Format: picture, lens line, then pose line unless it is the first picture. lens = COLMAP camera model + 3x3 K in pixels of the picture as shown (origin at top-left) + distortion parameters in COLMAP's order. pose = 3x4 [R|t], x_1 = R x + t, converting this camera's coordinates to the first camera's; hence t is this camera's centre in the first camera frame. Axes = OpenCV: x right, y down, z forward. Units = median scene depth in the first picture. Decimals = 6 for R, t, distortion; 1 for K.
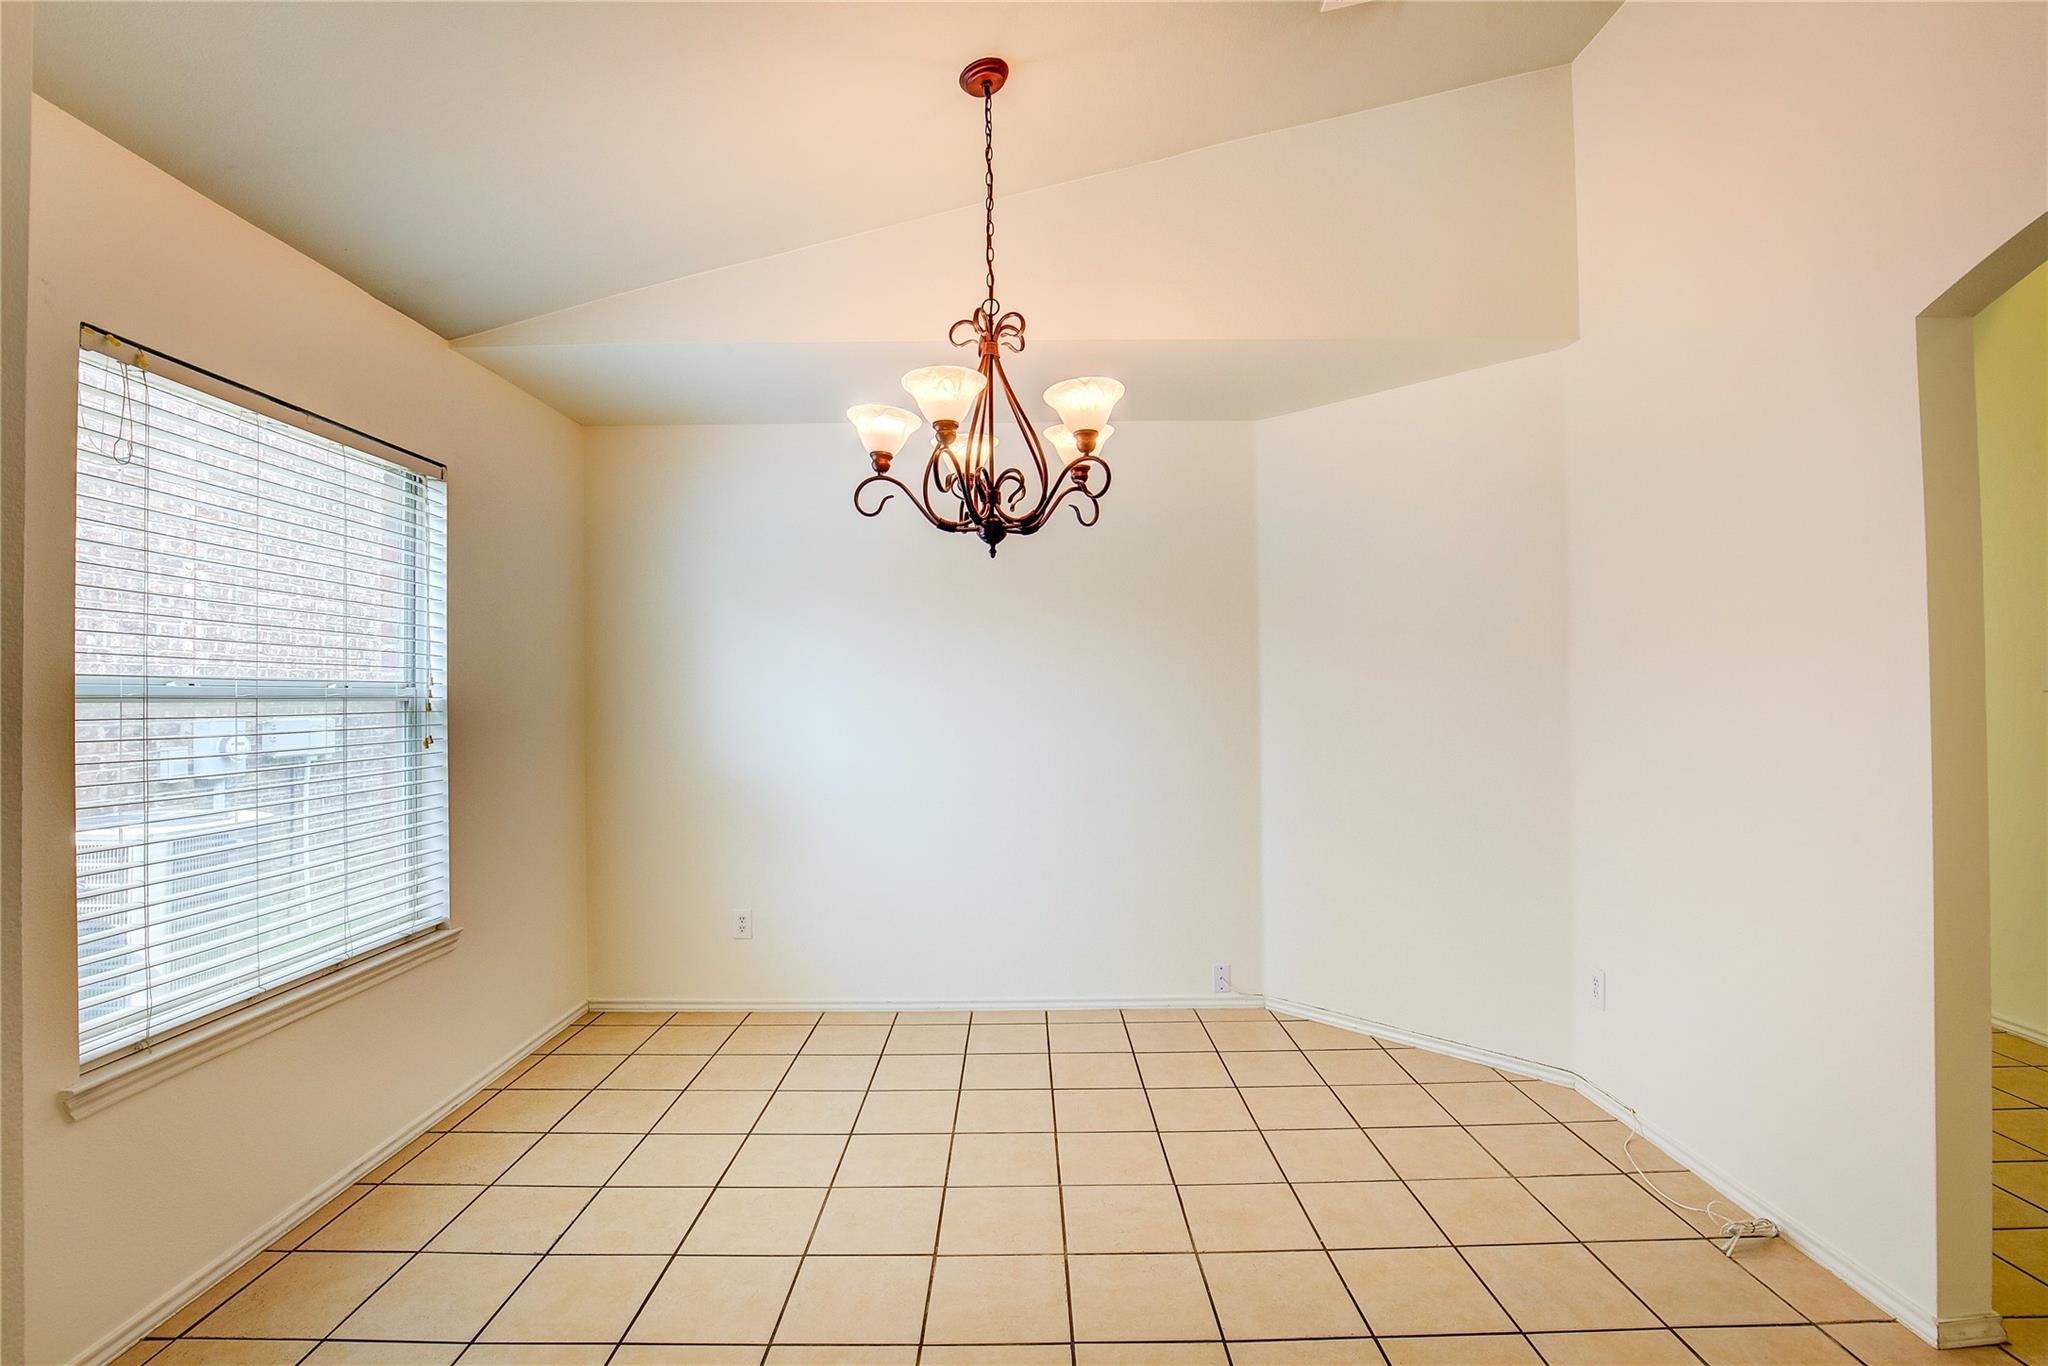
lens RADIAL K [[933.4, 0, 1030.3], [0, 933.4, 685.5], [0, 0, 1]] dist [-0.026385, 0.000871]
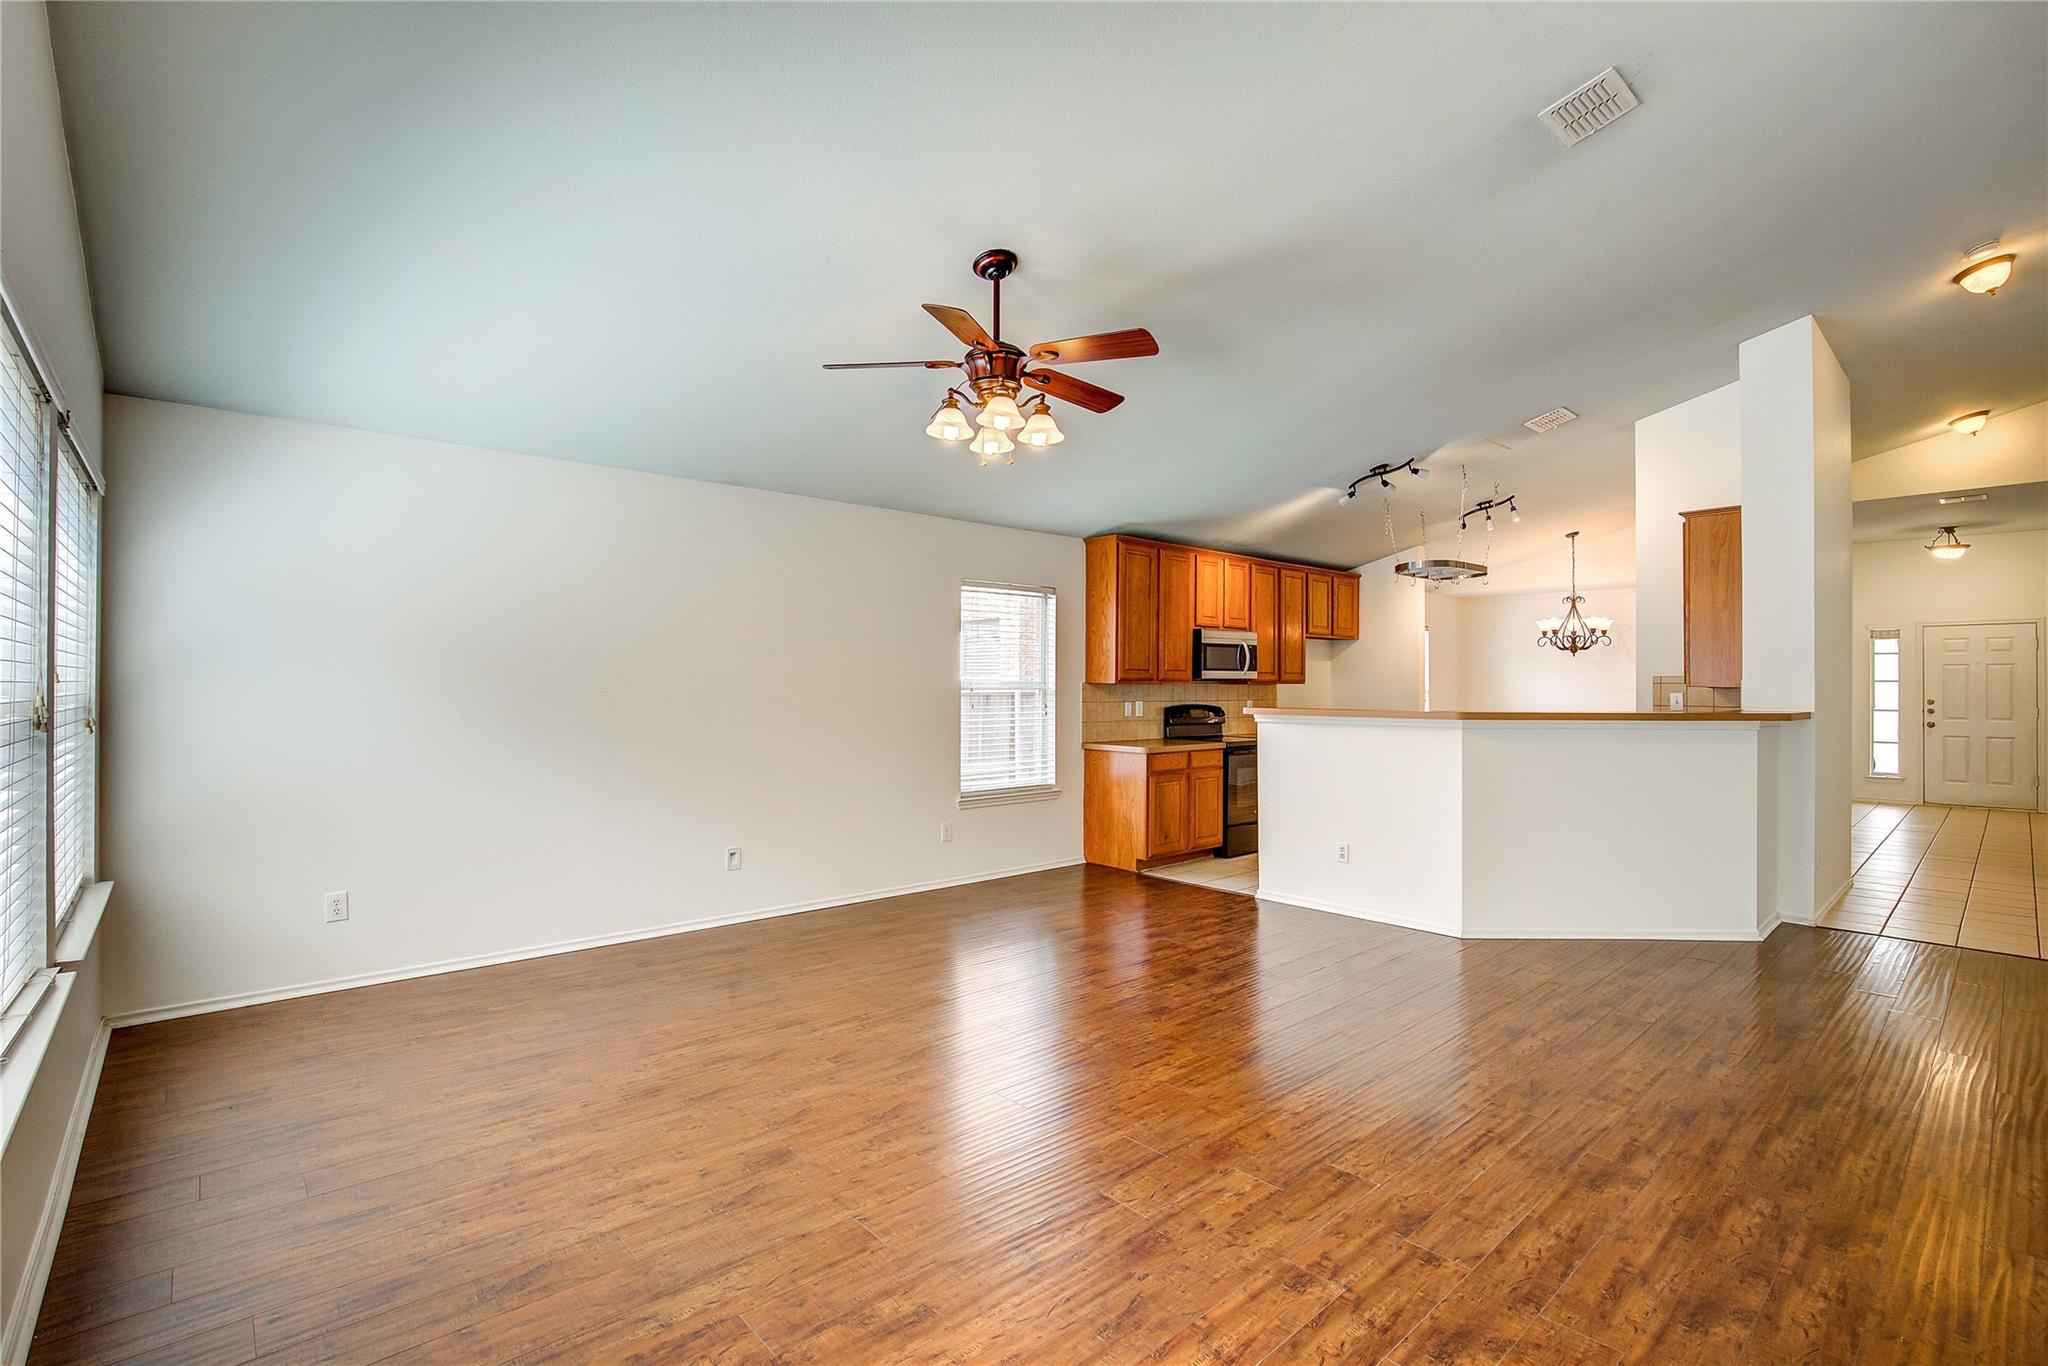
lens RADIAL K [[933.4, 0, 1027.1], [0, 933.4, 689.1], [0, 0, 1]] dist [-0.026385, 0.000871]
pose [[0.673928, 0.004846, -0.738781, 1.314747], [0.002575, 0.999957, 0.008908, -0.036903], [0.738793, -0.007906, 0.673886, -3.429371]]
